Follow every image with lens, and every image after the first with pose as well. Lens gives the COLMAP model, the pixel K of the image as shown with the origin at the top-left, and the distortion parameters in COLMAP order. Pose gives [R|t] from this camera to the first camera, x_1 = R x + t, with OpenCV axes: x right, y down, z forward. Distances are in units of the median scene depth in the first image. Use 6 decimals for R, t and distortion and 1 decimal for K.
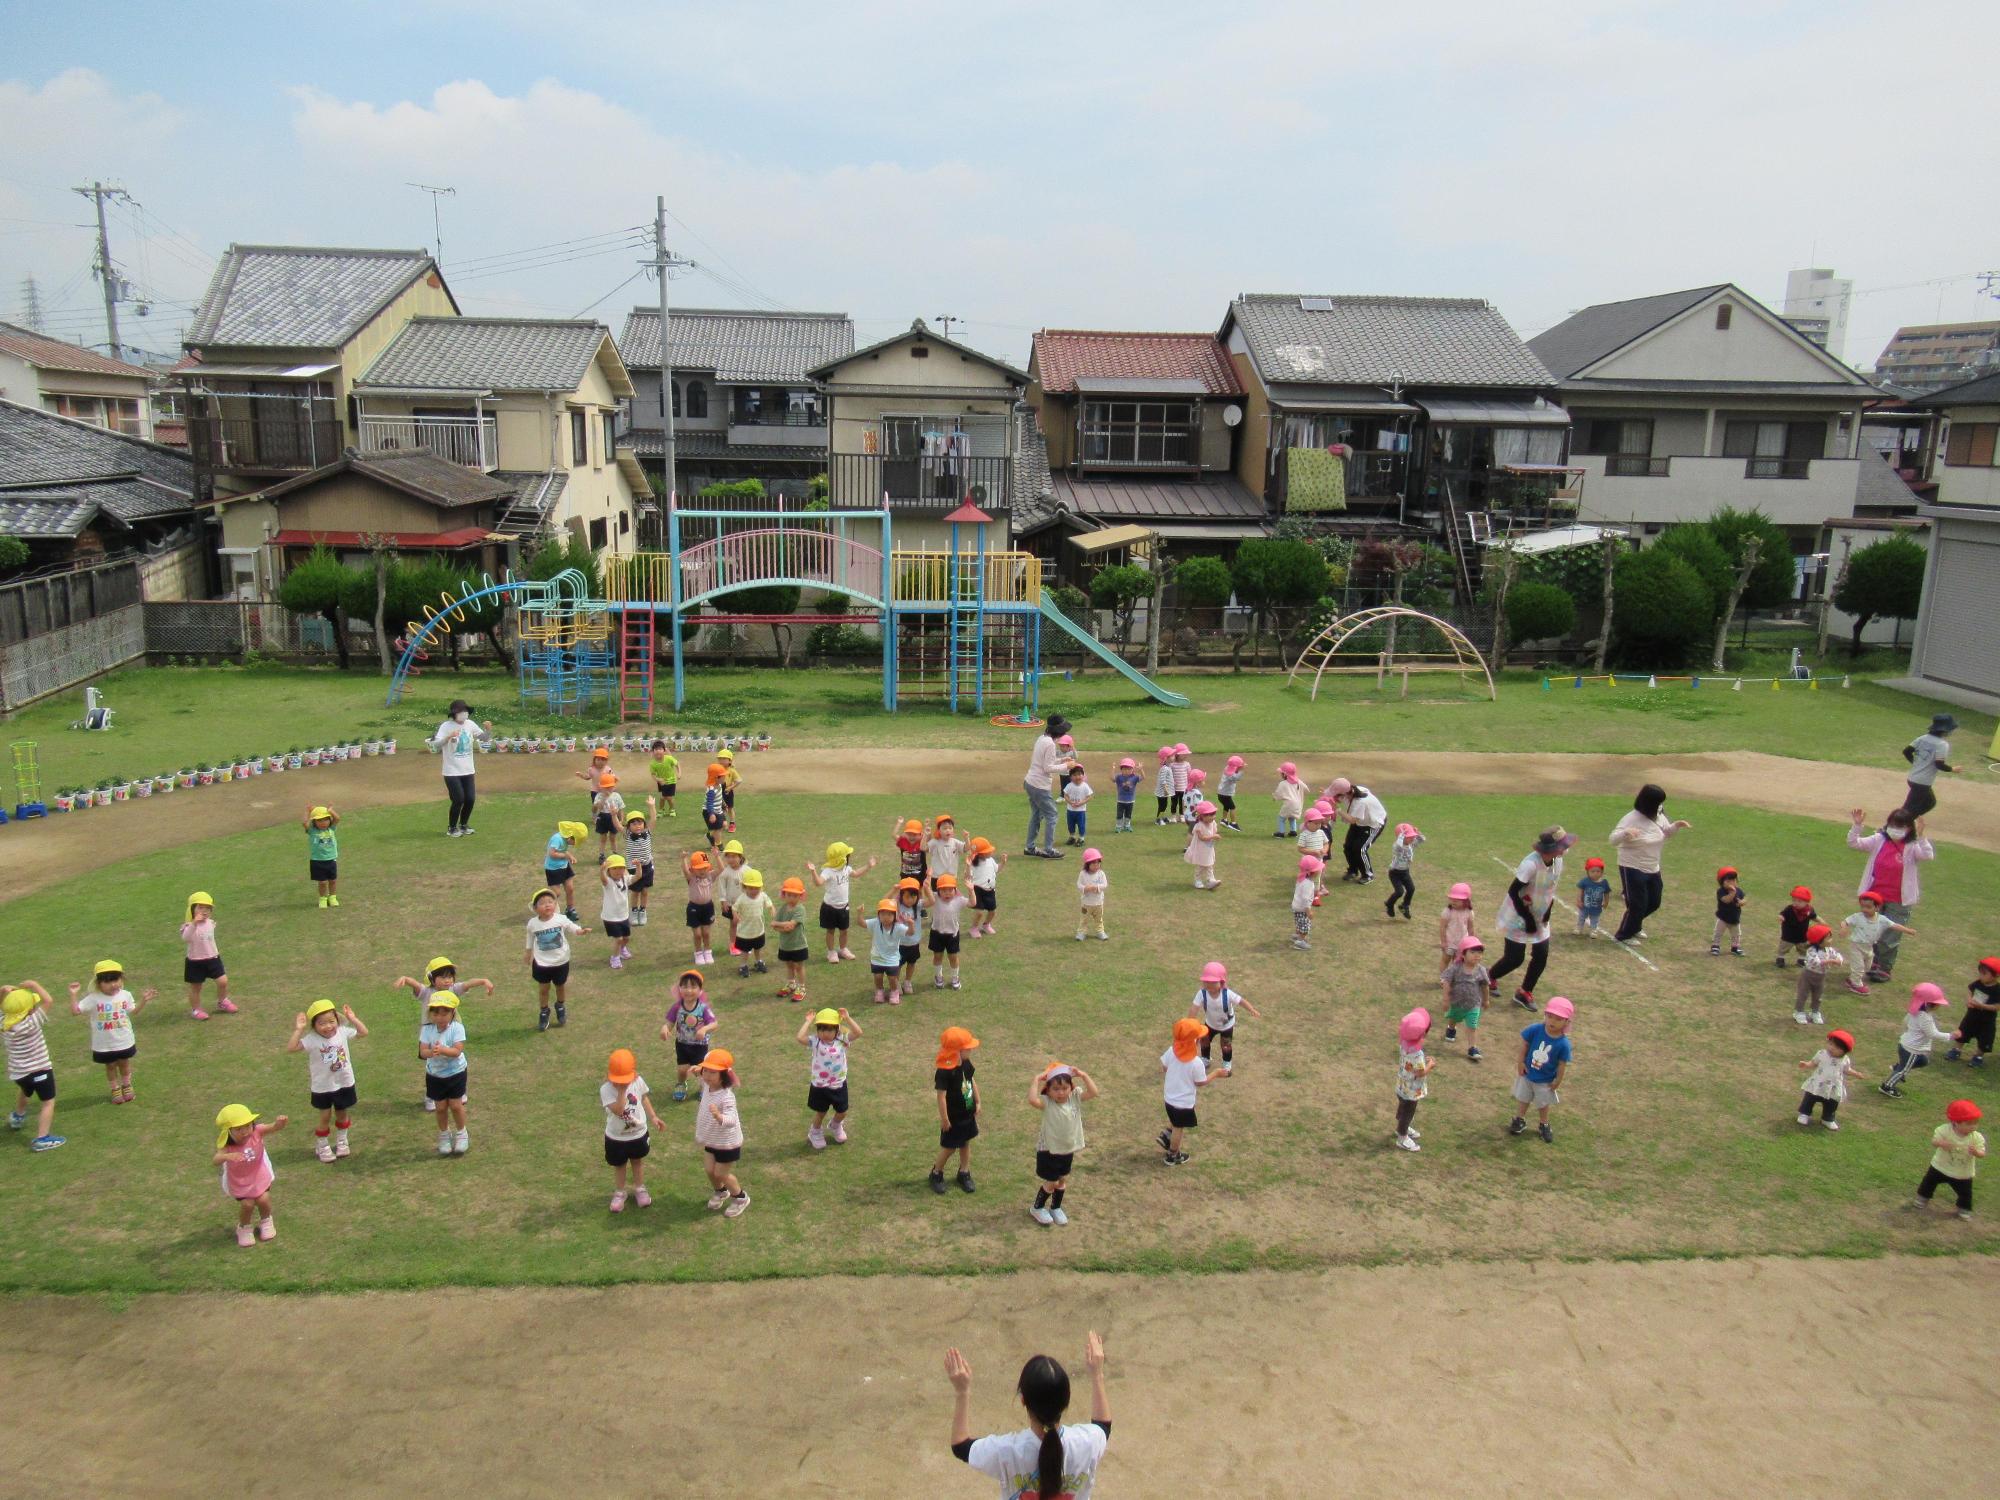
lens RADIAL K [[1603.8, 0, 1005.2], [0, 1603.8, 778.2], [0, 0, 1]] dist [0.050032, 0.012576]
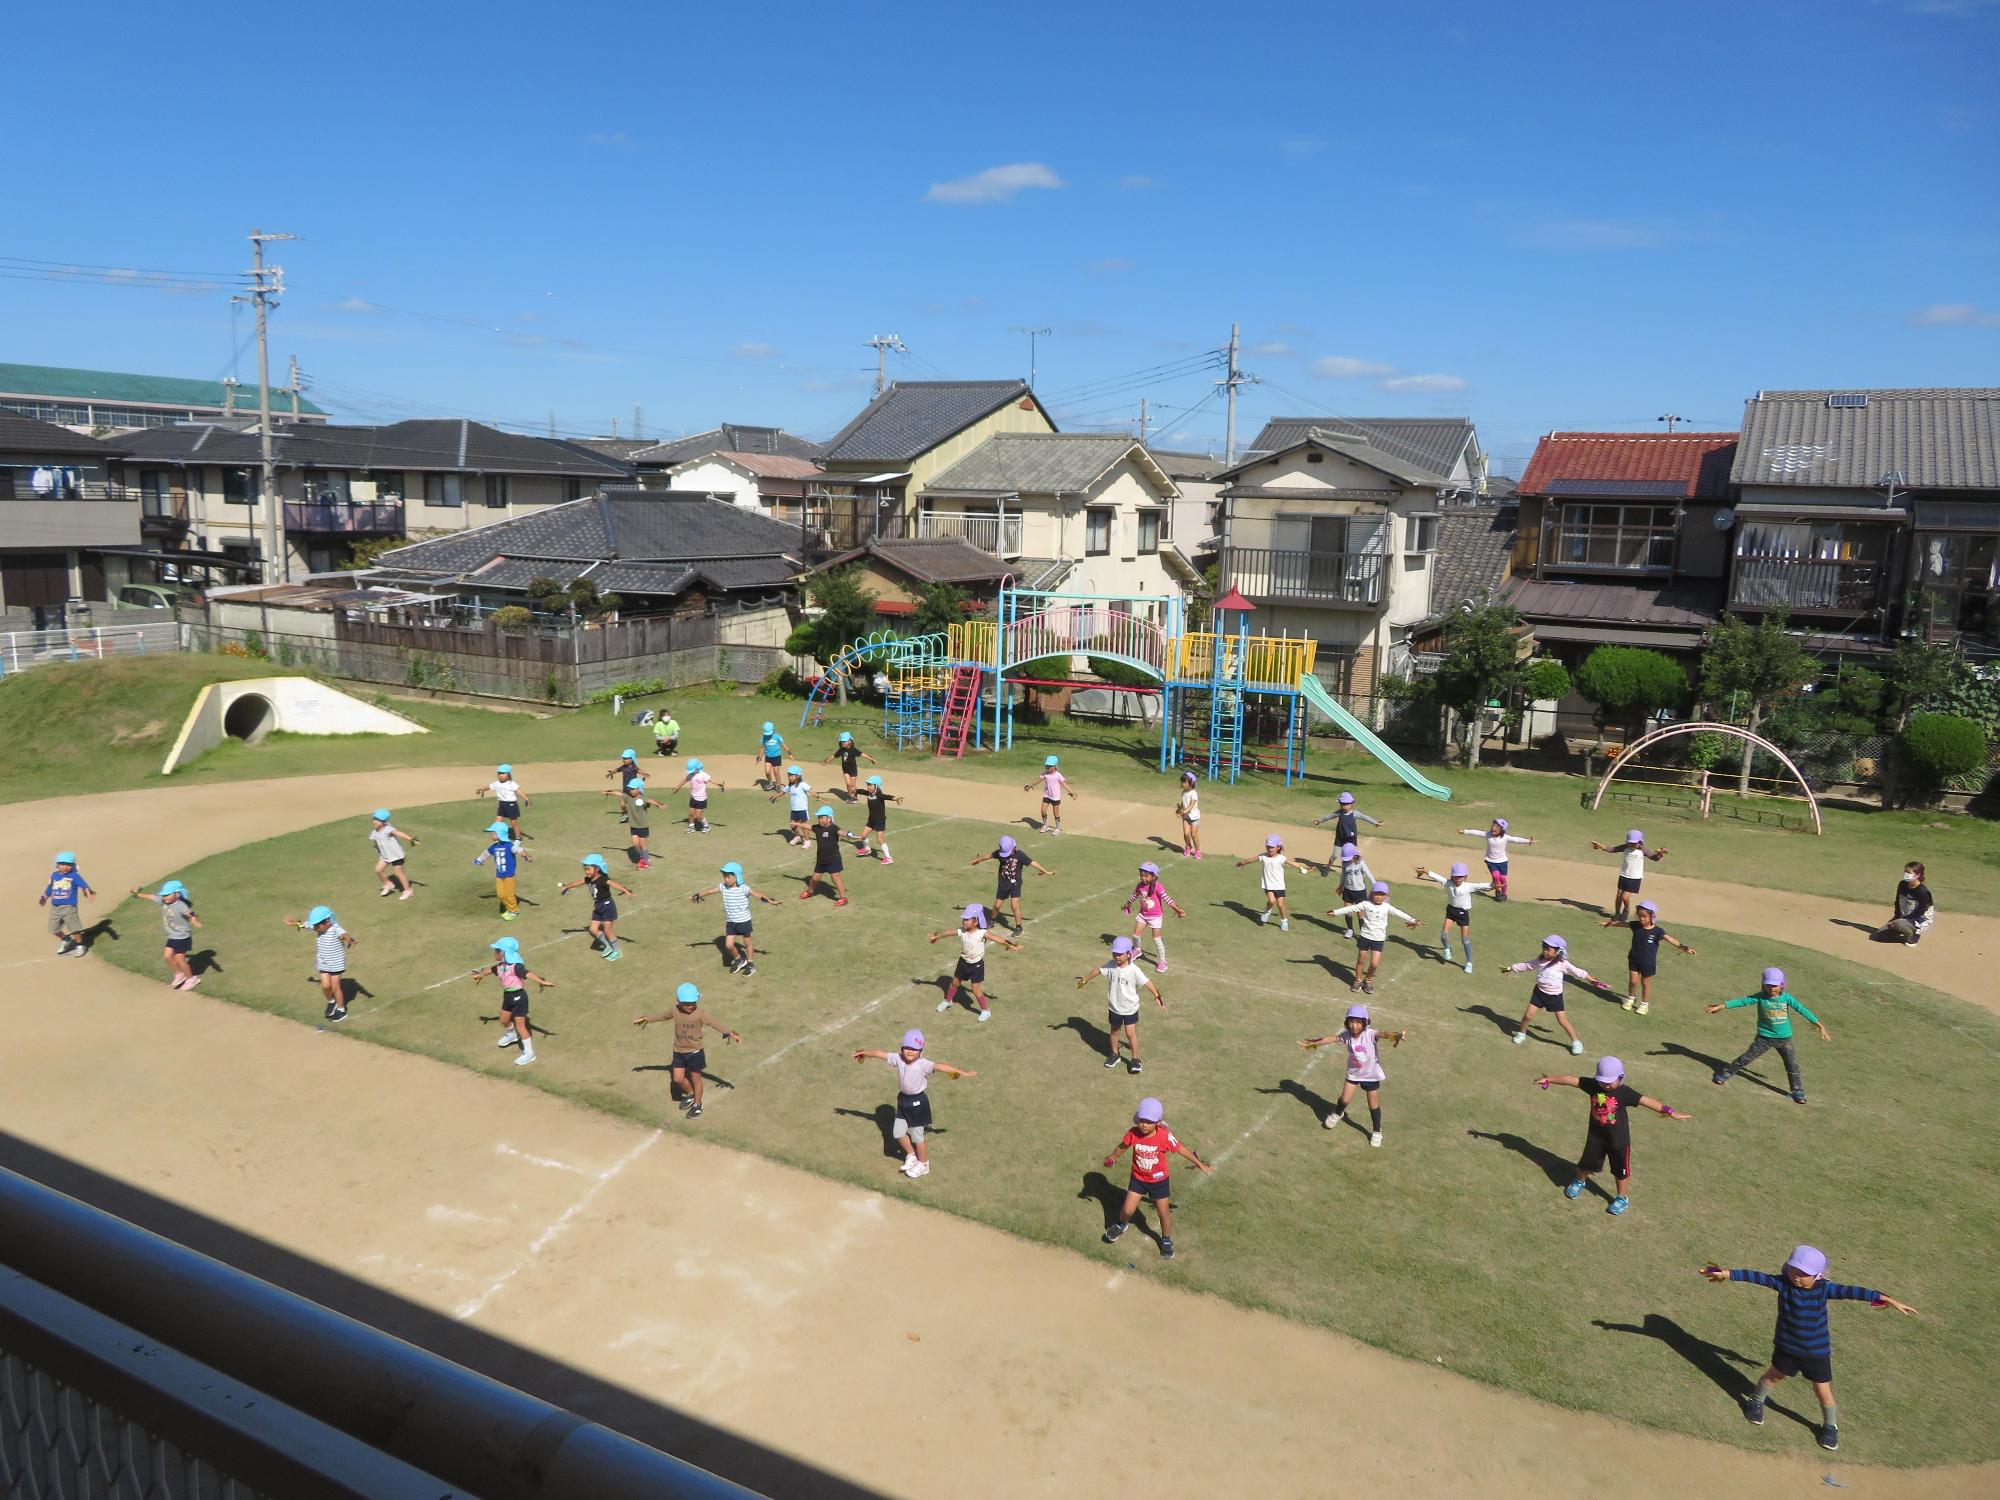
lens RADIAL K [[1603.8, 0, 995.1], [0, 1603.8, 732.2], [0, 0, 1]] dist [0.050032, 0.012576]
pose [[0.838169, 0.087158, -0.538401, 0.327334], [-0.134012, 0.989797, -0.048396, 0.000124], [0.528690, 0.112716, 0.841298, -0.006700]]
